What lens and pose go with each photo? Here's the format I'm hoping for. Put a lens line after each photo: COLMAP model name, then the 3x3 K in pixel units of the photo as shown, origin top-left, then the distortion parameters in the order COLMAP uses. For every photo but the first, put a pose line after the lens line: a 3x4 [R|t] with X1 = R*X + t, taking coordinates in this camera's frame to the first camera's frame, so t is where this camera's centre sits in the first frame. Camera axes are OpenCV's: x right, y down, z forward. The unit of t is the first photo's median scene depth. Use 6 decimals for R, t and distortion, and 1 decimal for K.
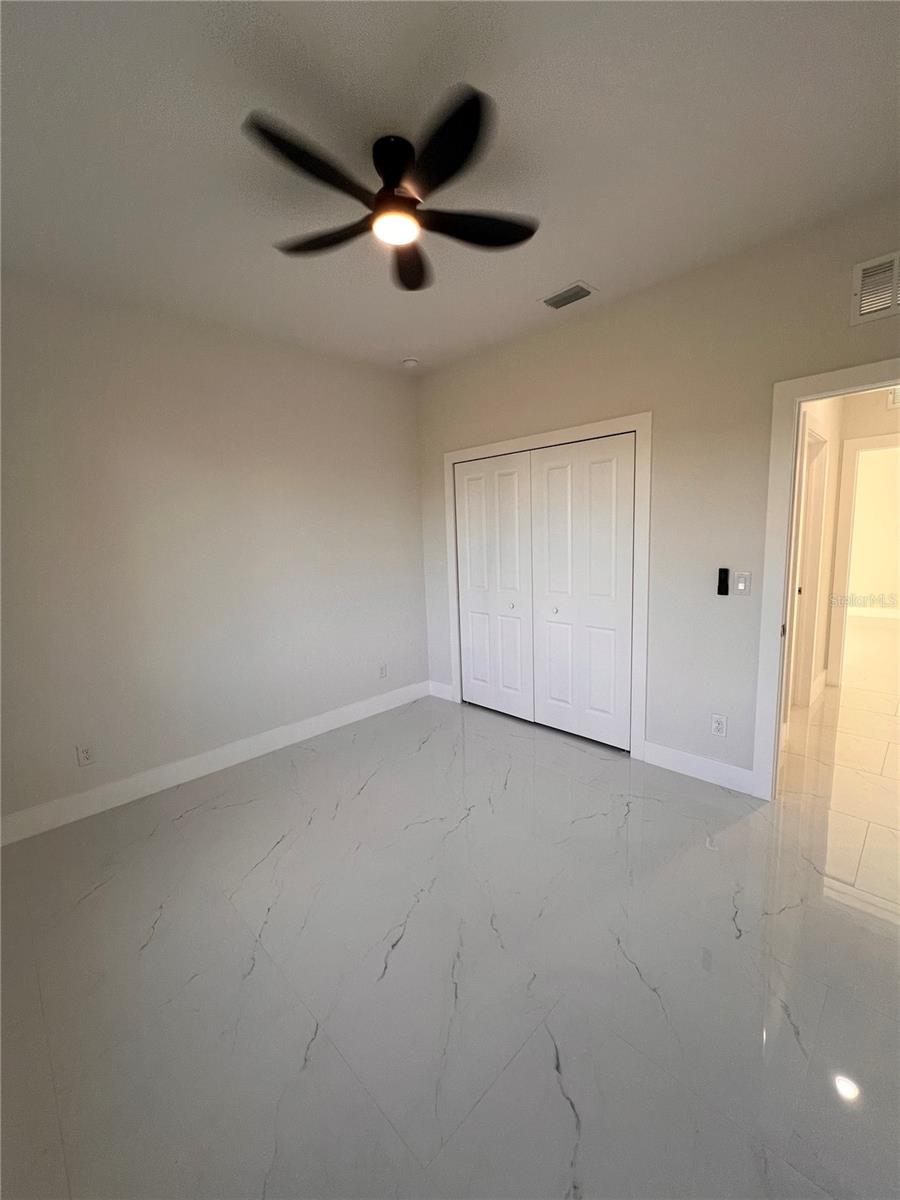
lens RADIAL K [[480.9, 0, 456.0], [0, 480.9, 597.0], [0, 0, 1]] dist [0.004096, 0.000885]
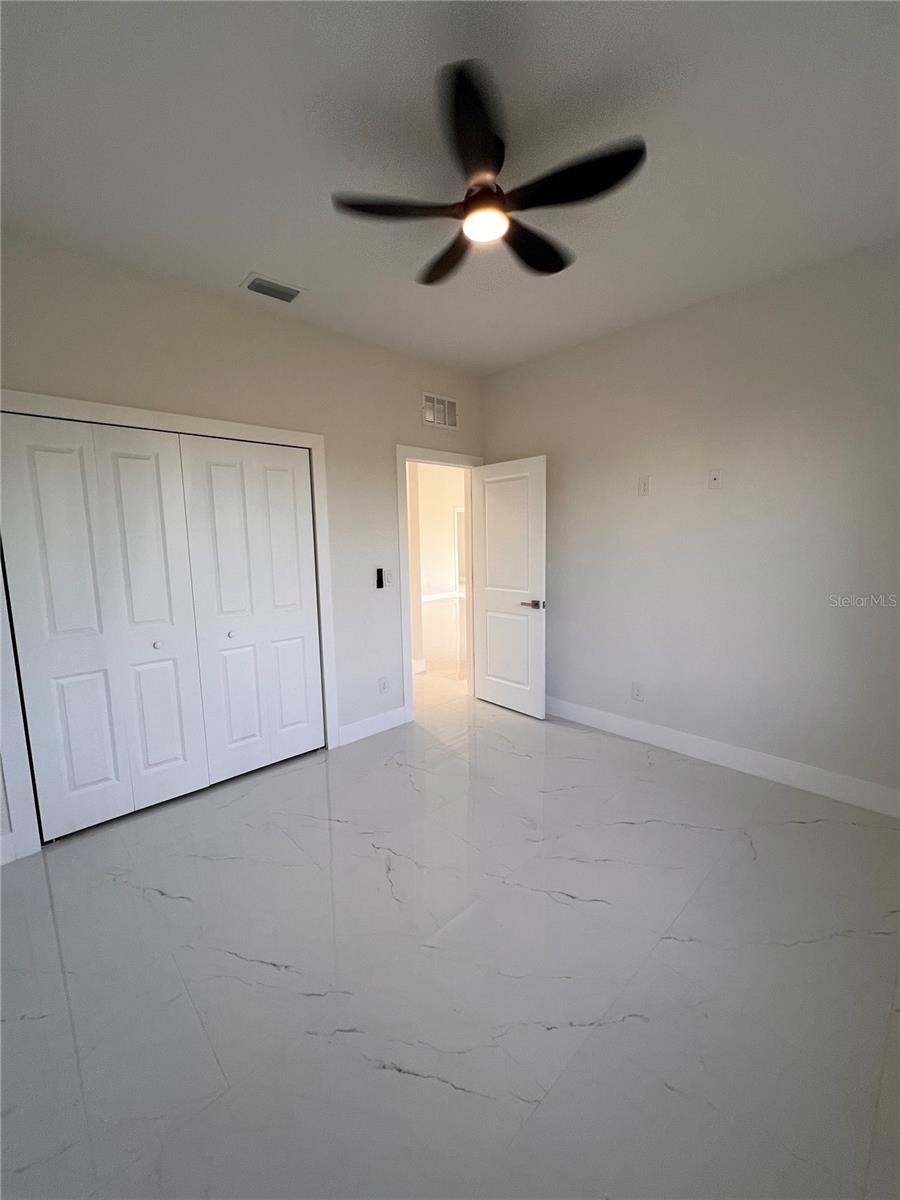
lens RADIAL K [[480.9, 0, 450.0], [0, 480.9, 593.2], [0, 0, 1]] dist [0.004096, 0.000885]
pose [[0.028953, -0.090156, 0.995507, -0.723949], [0.140128, 0.986456, 0.085261, -0.072260], [-0.989710, 0.137030, 0.041195, 0.689832]]
